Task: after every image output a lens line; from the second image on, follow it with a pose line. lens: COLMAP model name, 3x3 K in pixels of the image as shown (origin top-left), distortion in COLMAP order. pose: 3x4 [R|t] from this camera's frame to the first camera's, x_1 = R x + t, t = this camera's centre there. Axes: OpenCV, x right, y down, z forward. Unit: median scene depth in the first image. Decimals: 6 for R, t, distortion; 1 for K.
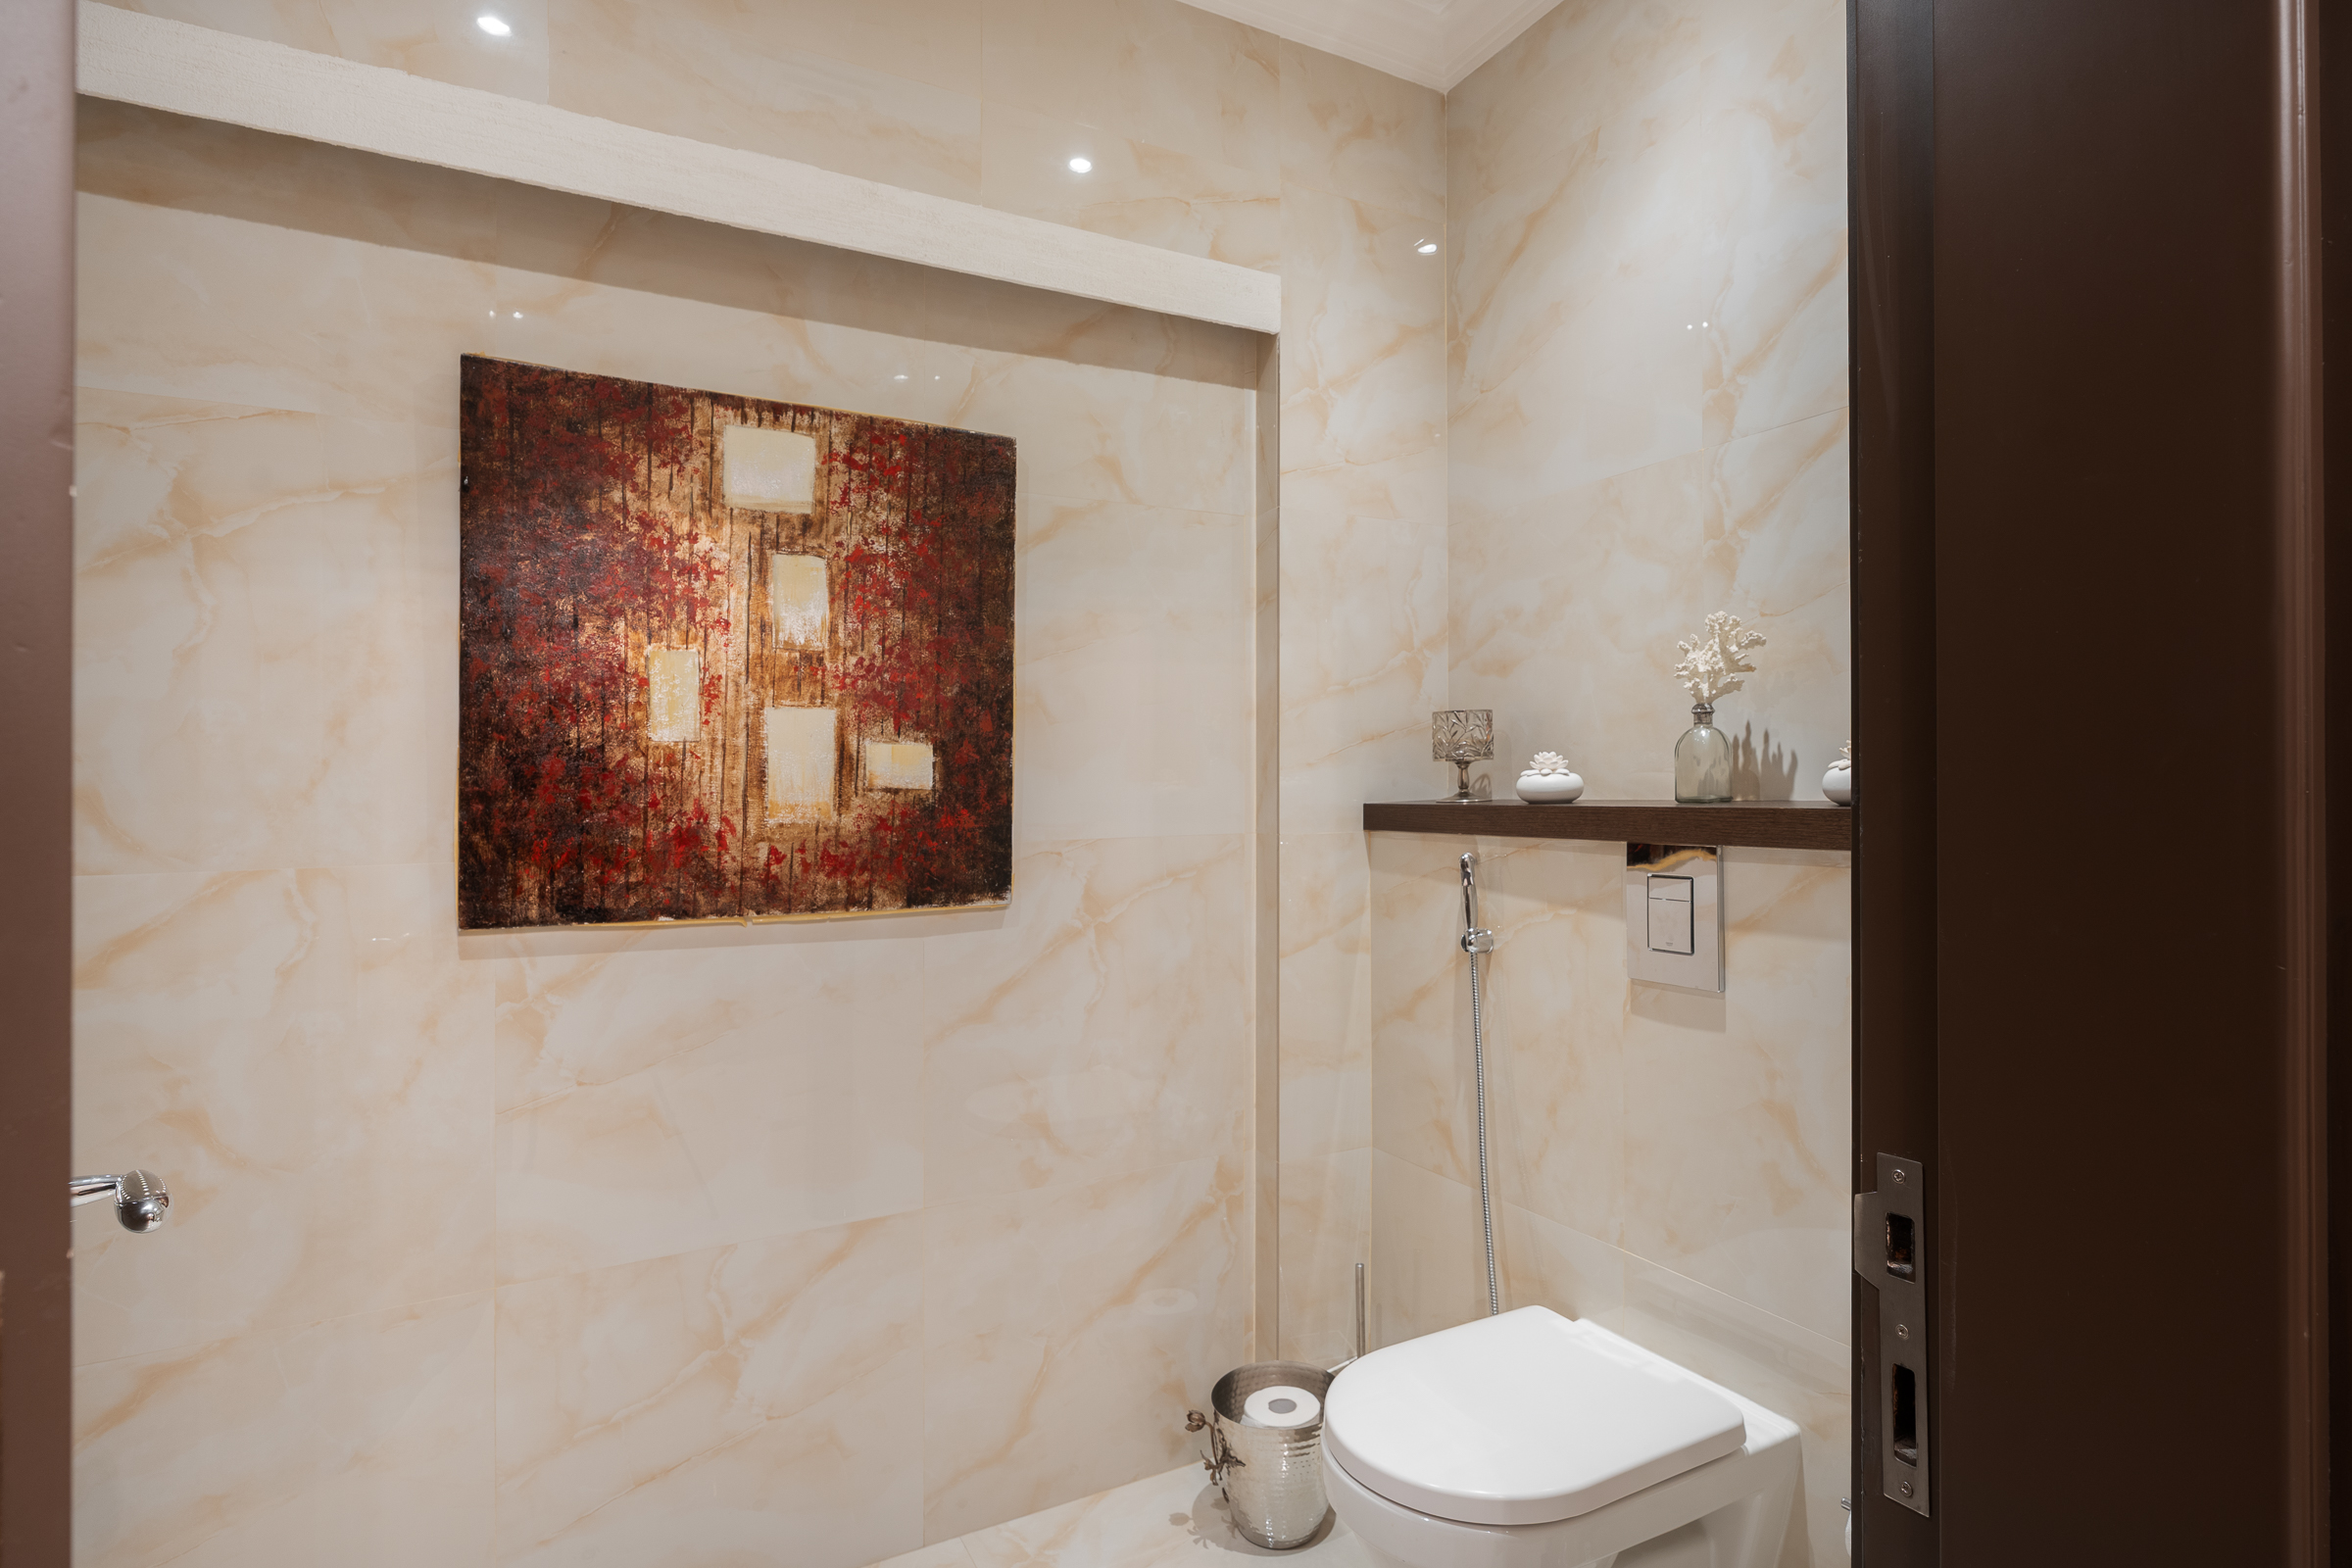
lens RADIAL K [[1082.4, 0, 1176.0], [0, 1082.4, 784.0], [0, 0, 1]] dist [-0.003224, 0.000791]
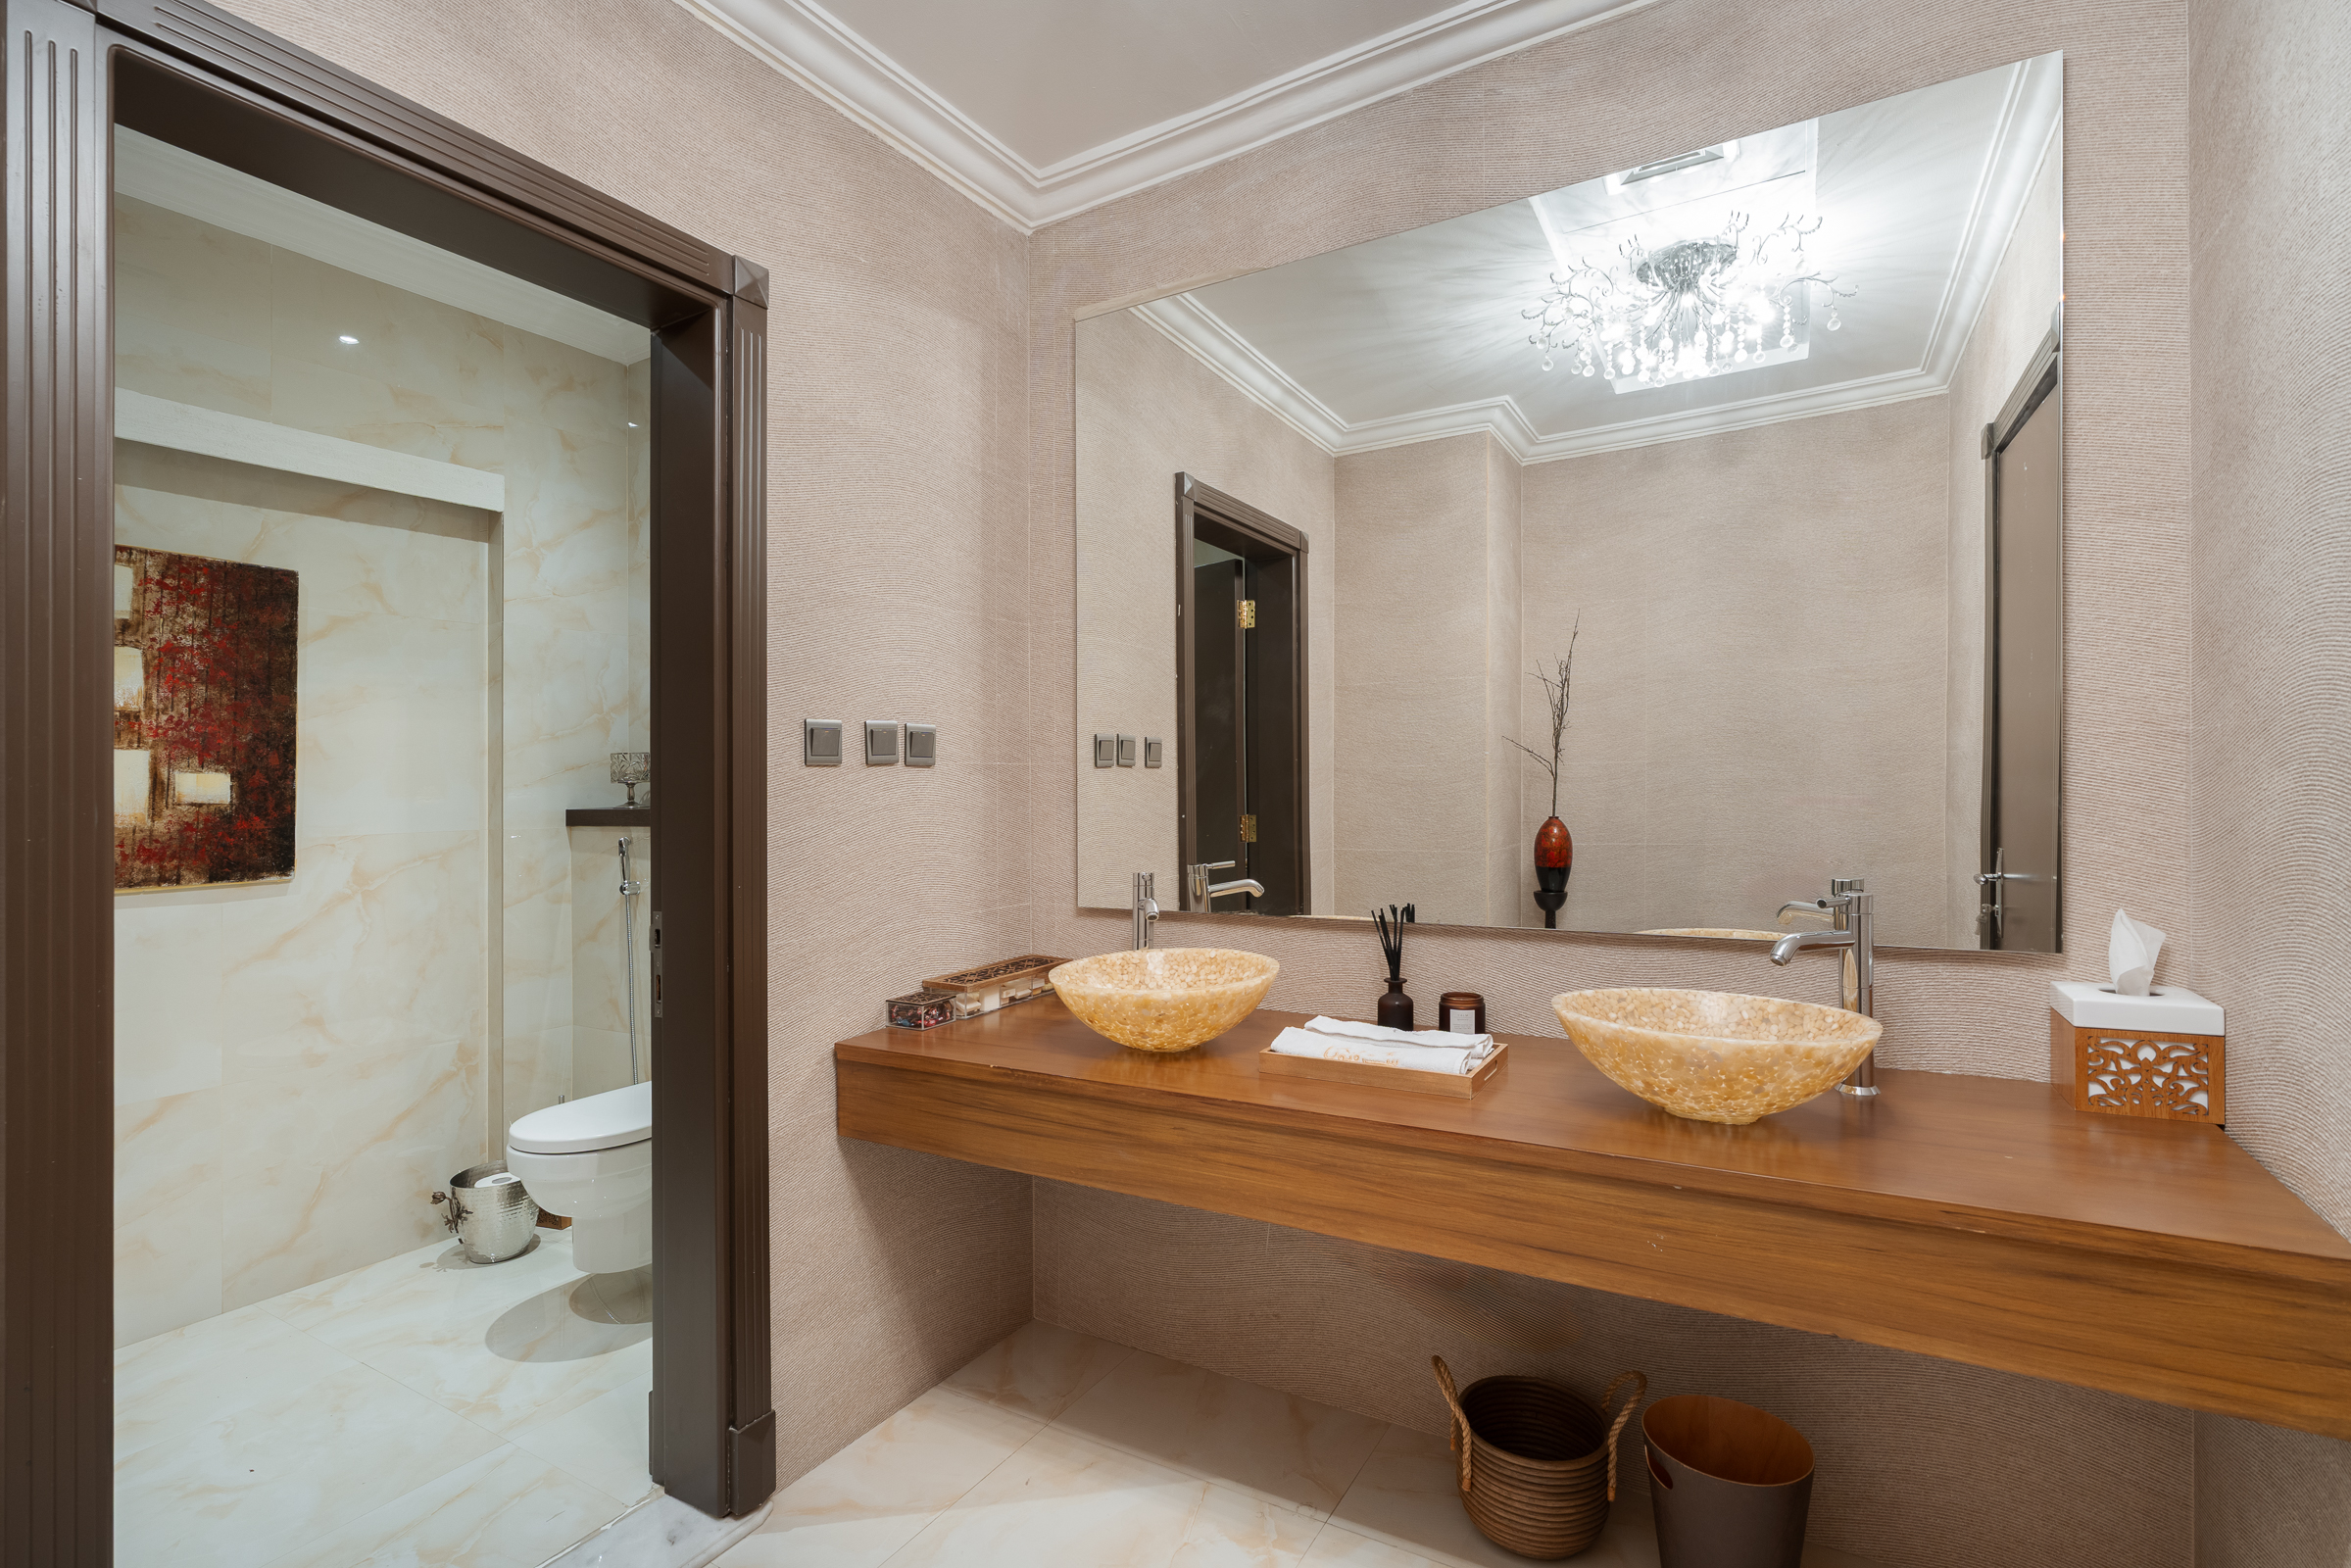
lens RADIAL K [[1162.7, 0, 1173.2], [0, 1162.7, 781.9], [0, 0, 1]] dist [-0.001829, 0.000320]
pose [[0.860602, -0.001276, 0.509277, 0.080462], [0.005689, 0.999959, -0.007109, -0.006198], [-0.509247, 0.009015, 0.860573, -1.054552]]
